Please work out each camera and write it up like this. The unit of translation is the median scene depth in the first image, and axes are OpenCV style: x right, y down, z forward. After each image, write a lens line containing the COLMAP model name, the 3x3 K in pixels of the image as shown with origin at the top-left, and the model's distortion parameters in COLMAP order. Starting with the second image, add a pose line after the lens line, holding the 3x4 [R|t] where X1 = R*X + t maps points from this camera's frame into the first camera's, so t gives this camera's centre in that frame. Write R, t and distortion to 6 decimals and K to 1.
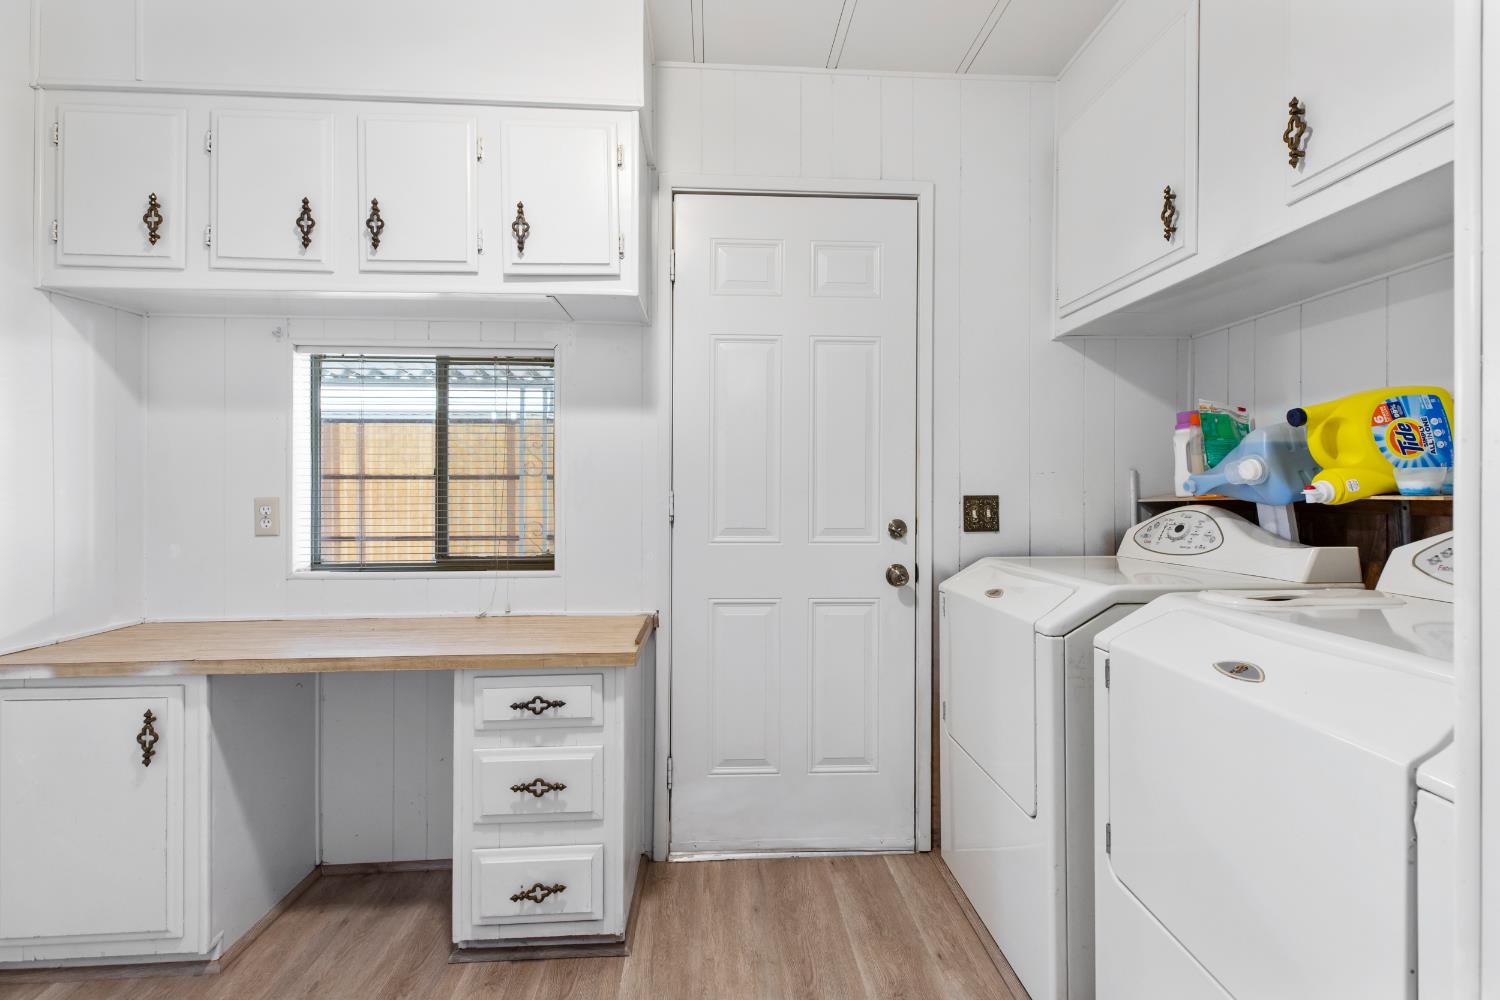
lens RADIAL K [[681.9, 0, 752.6], [0, 681.9, 497.0], [0, 0, 1]] dist [0.011291, 0.000327]
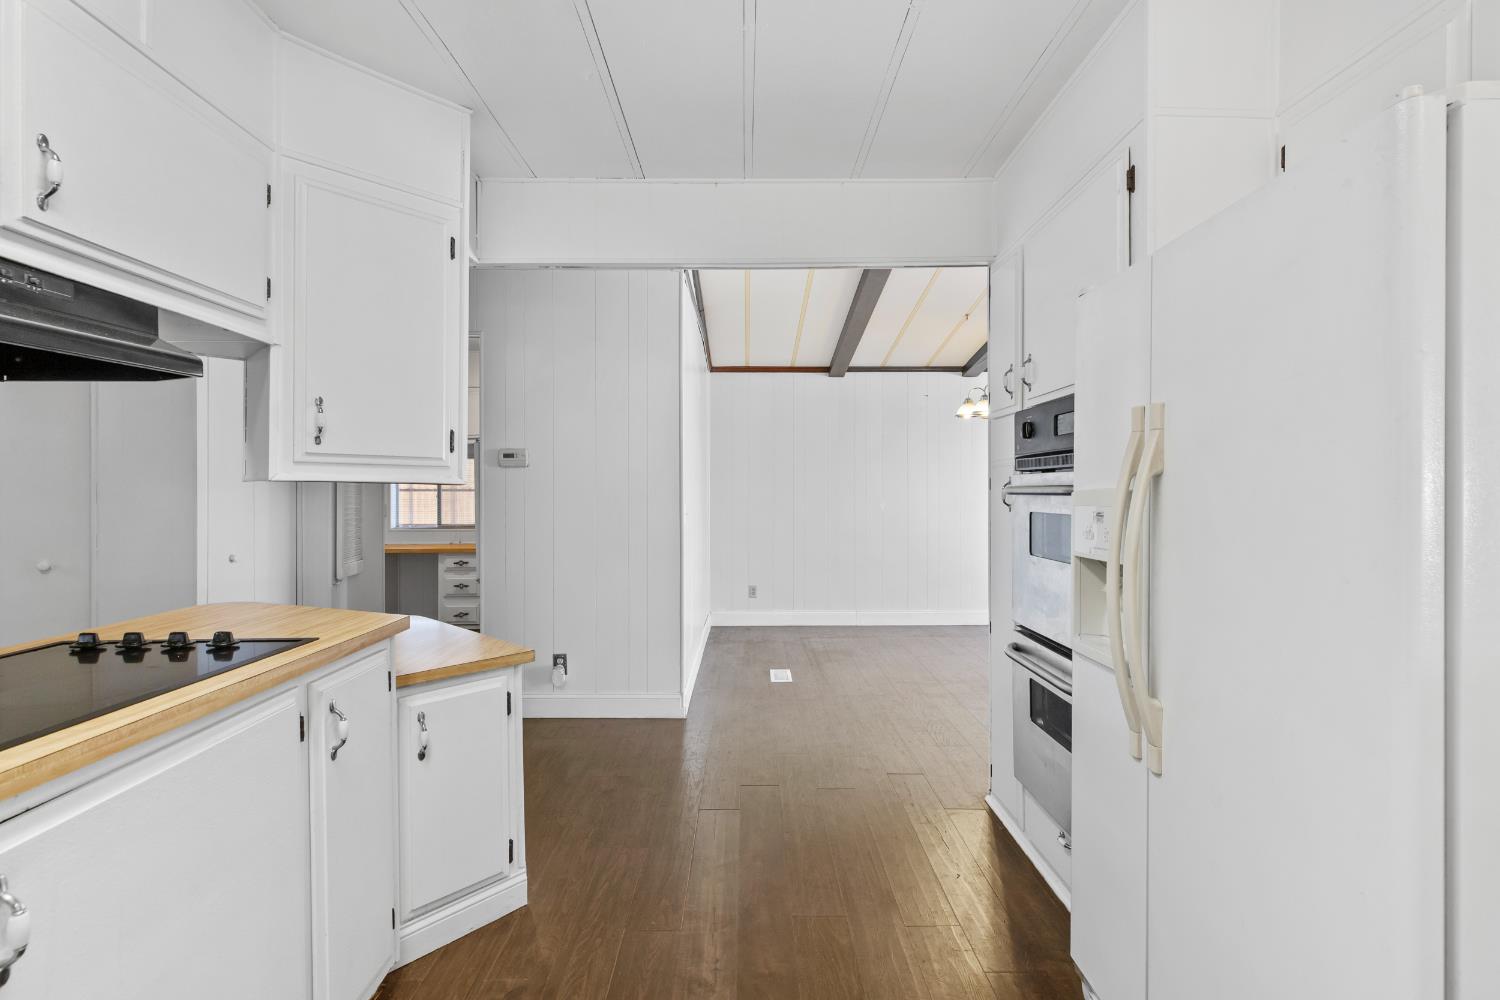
lens RADIAL K [[681.9, 0, 752.8], [0, 681.9, 493.6], [0, 0, 1]] dist [0.011291, 0.000327]
pose [[0.998710, -0.001250, -0.050760, 1.415956], [0.001603, 0.999975, 0.006926, -0.089950], [0.050750, -0.006998, 0.998687, -2.540926]]
